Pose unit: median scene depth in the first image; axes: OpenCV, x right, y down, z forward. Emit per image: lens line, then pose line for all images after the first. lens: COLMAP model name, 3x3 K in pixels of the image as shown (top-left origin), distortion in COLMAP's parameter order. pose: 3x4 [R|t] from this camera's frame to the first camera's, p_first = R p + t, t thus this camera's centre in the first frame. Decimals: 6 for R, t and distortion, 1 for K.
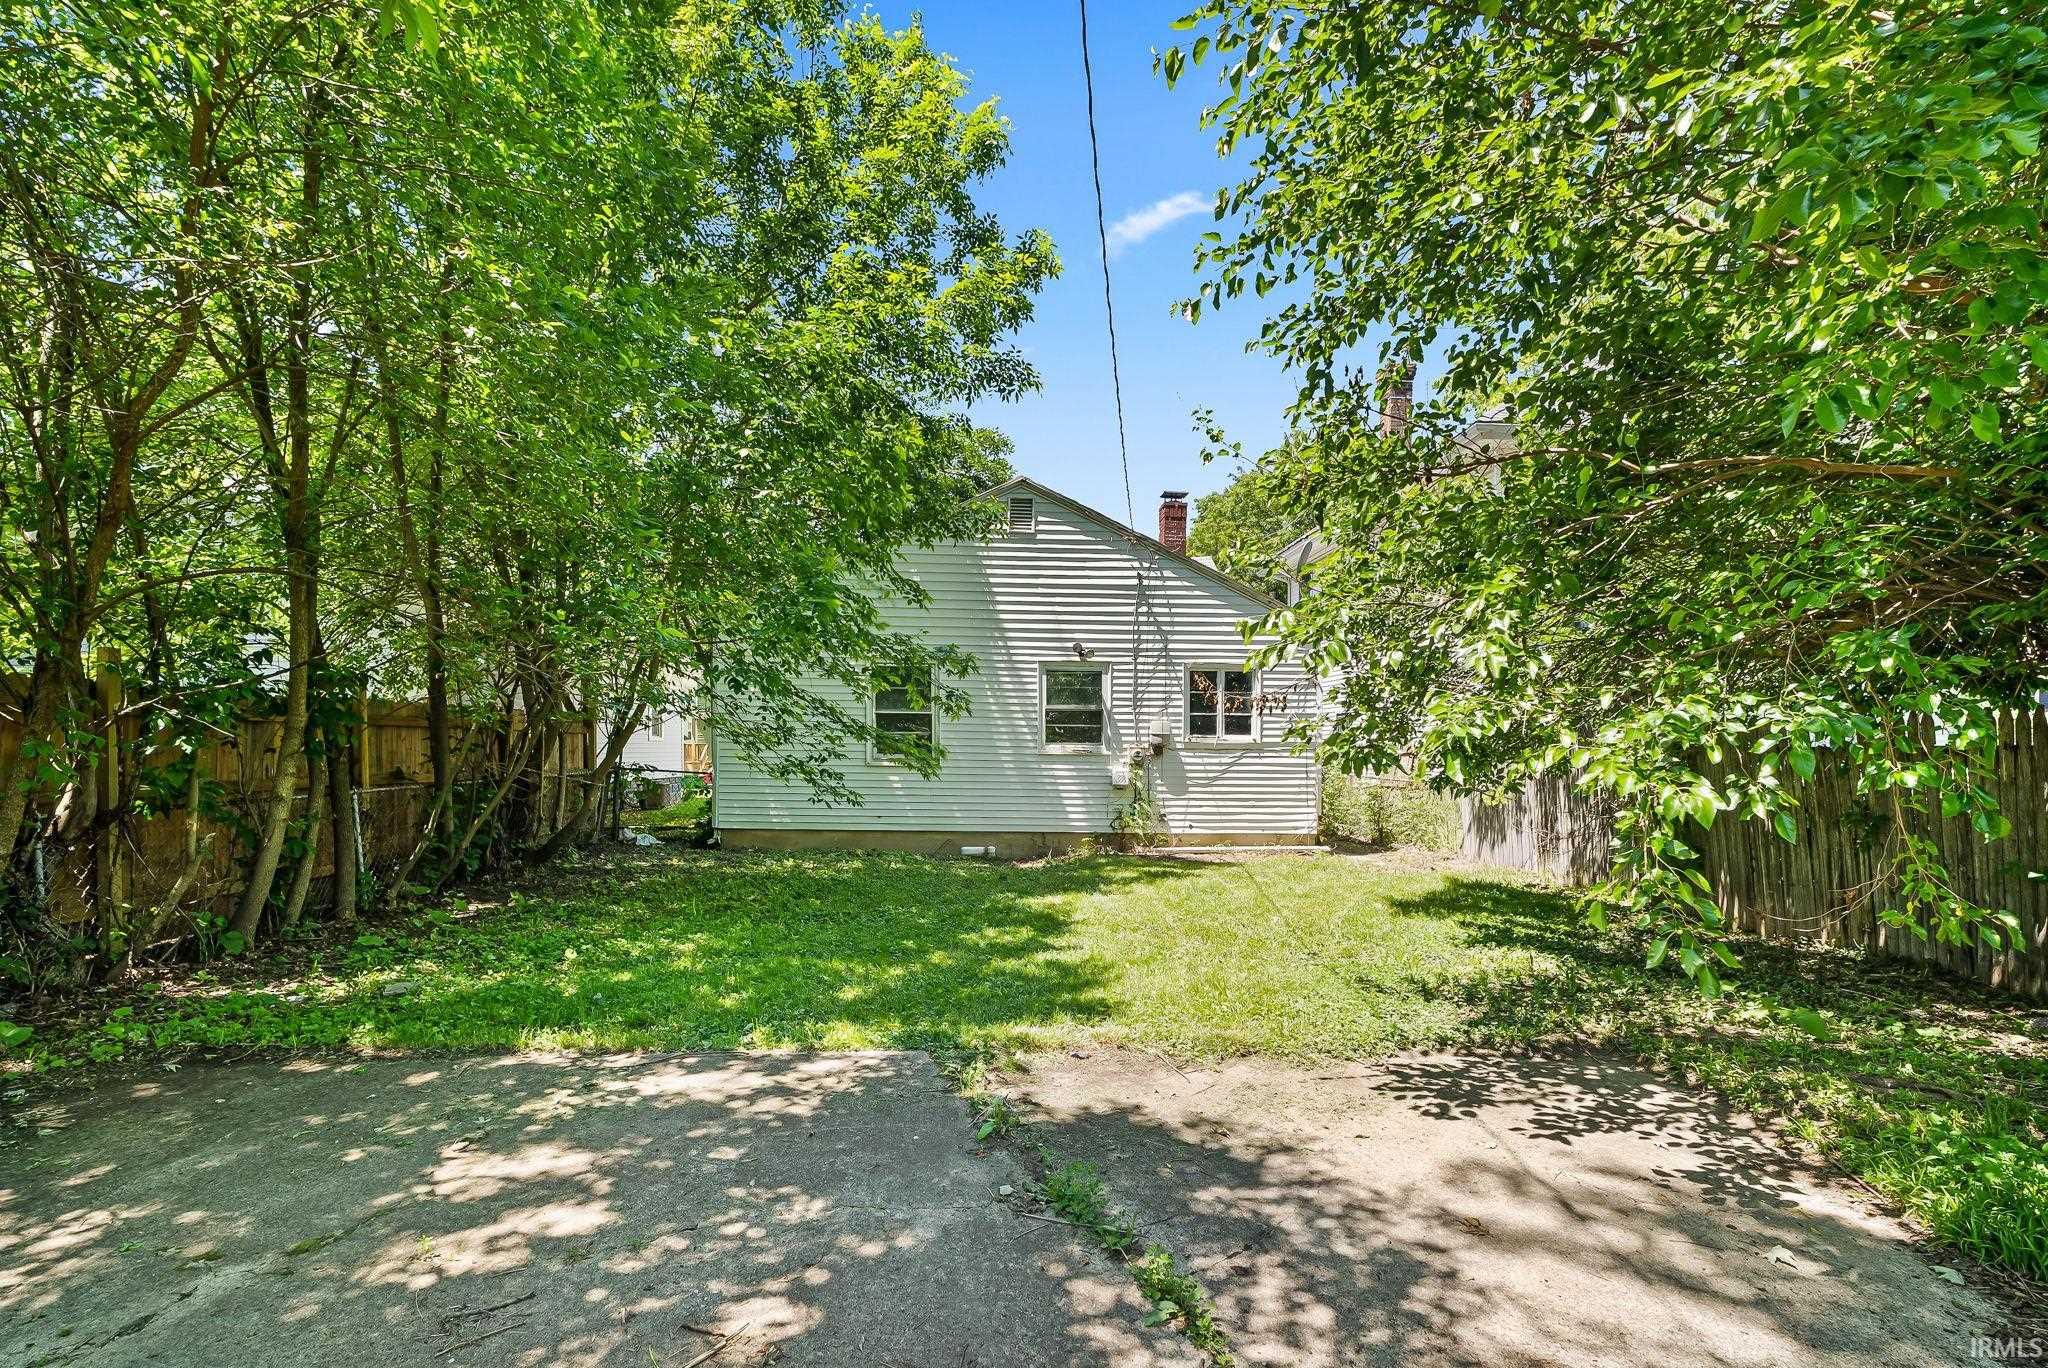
lens RADIAL K [[866.8, 0, 1024.1], [0, 866.8, 672.2], [0, 0, 1]] dist [-0.006624, -0.000611]
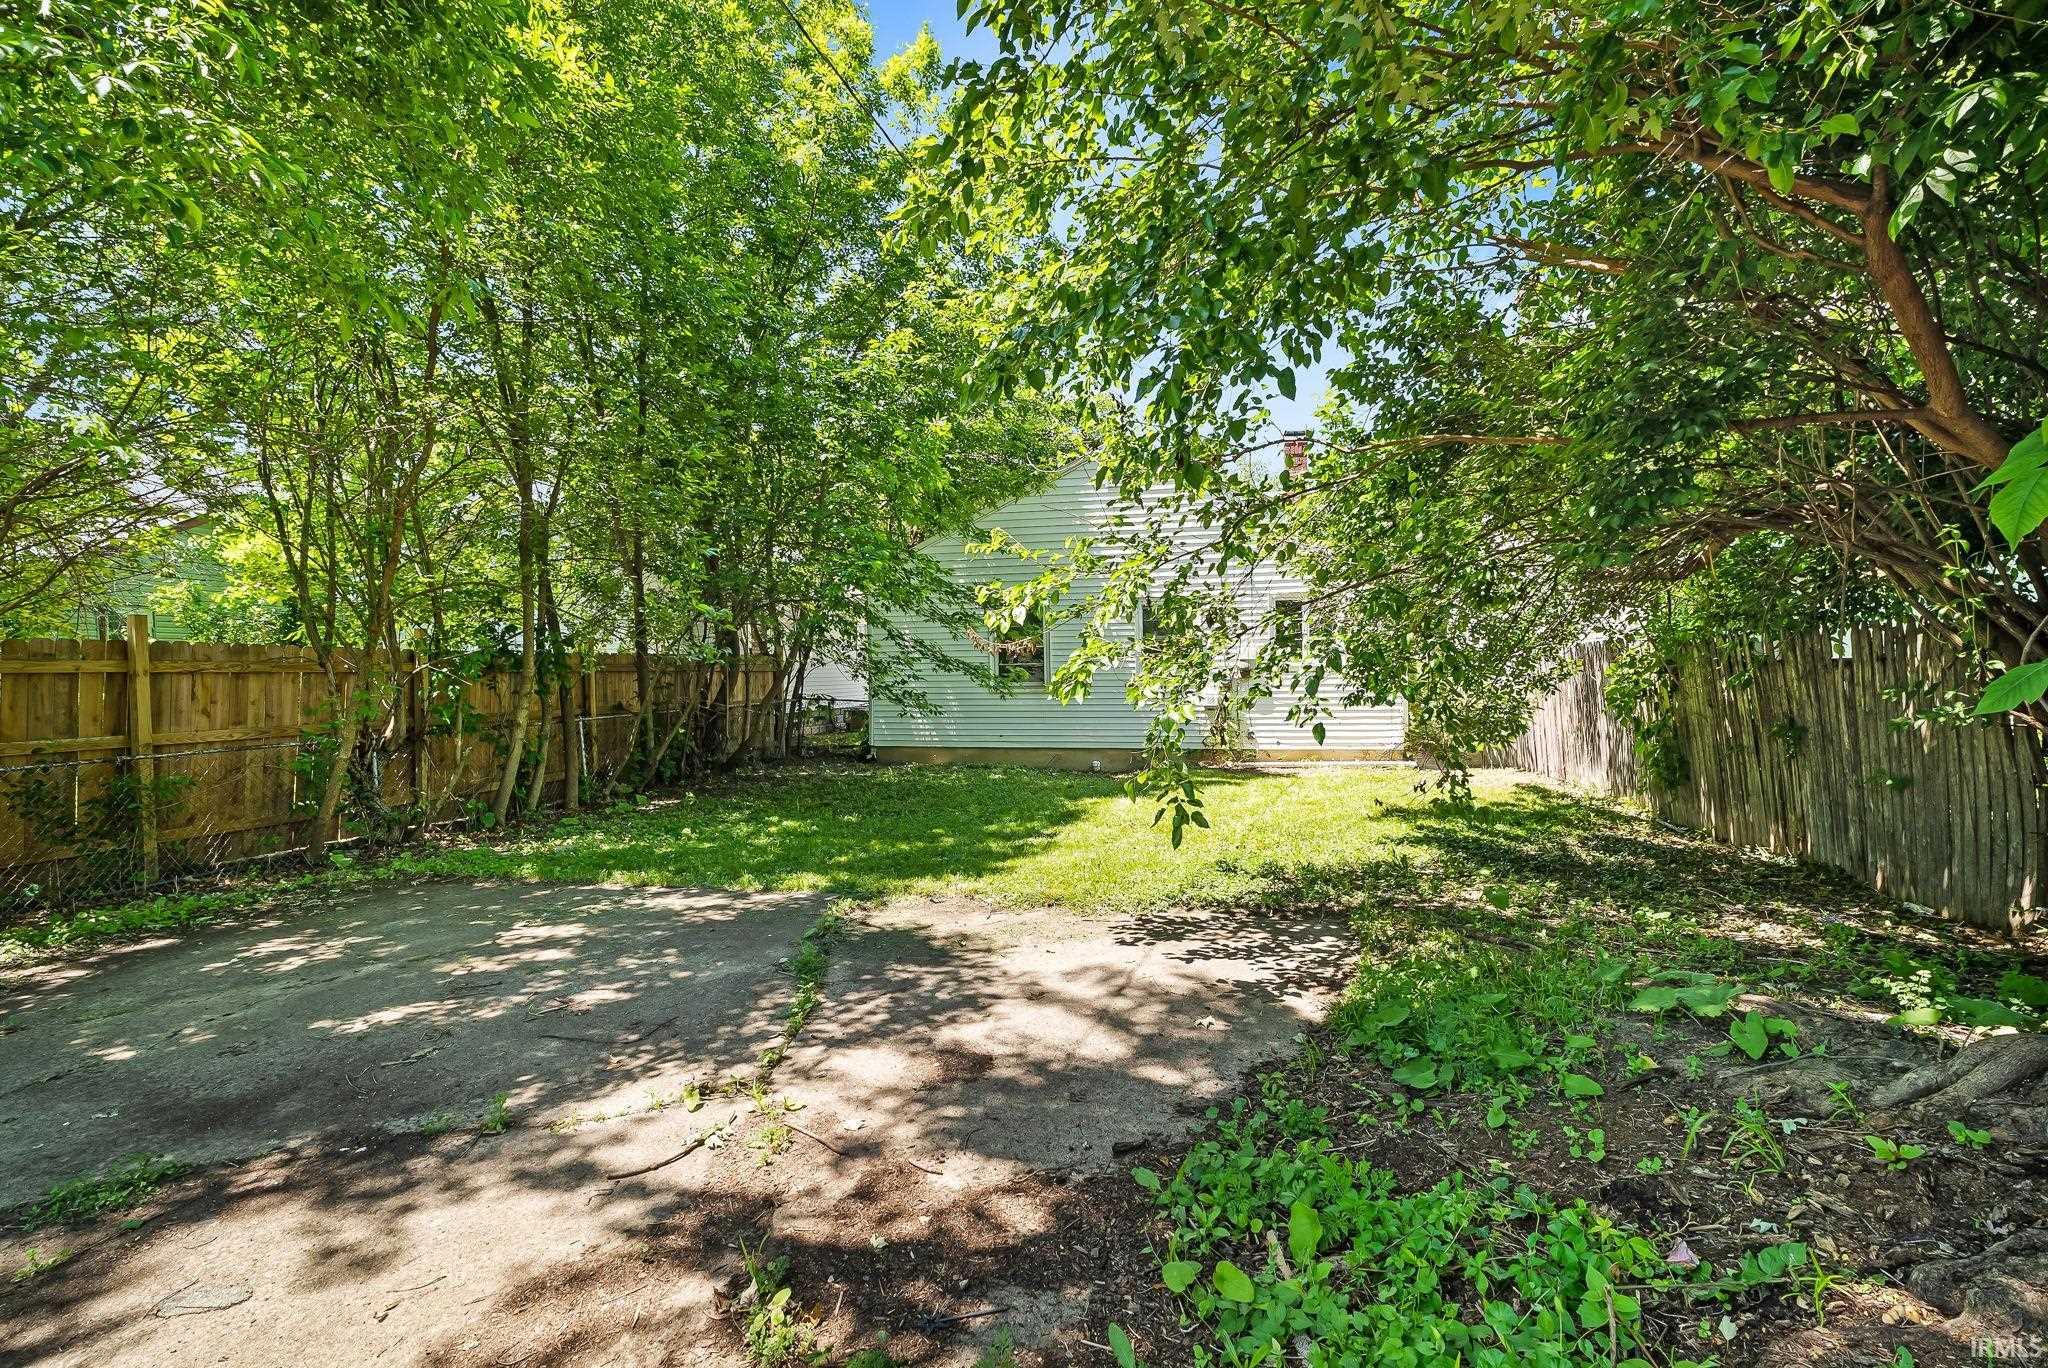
lens RADIAL K [[826.4, 0, 1024.9], [0, 826.4, 616.9], [0, 0, 1]] dist [0.000271, -0.000075]
pose [[0.969018, -0.040105, -0.243712, 0.676738], [0.045256, 0.998854, 0.015569, -0.043365], [0.242809, -0.026117, 0.969723, -0.327934]]
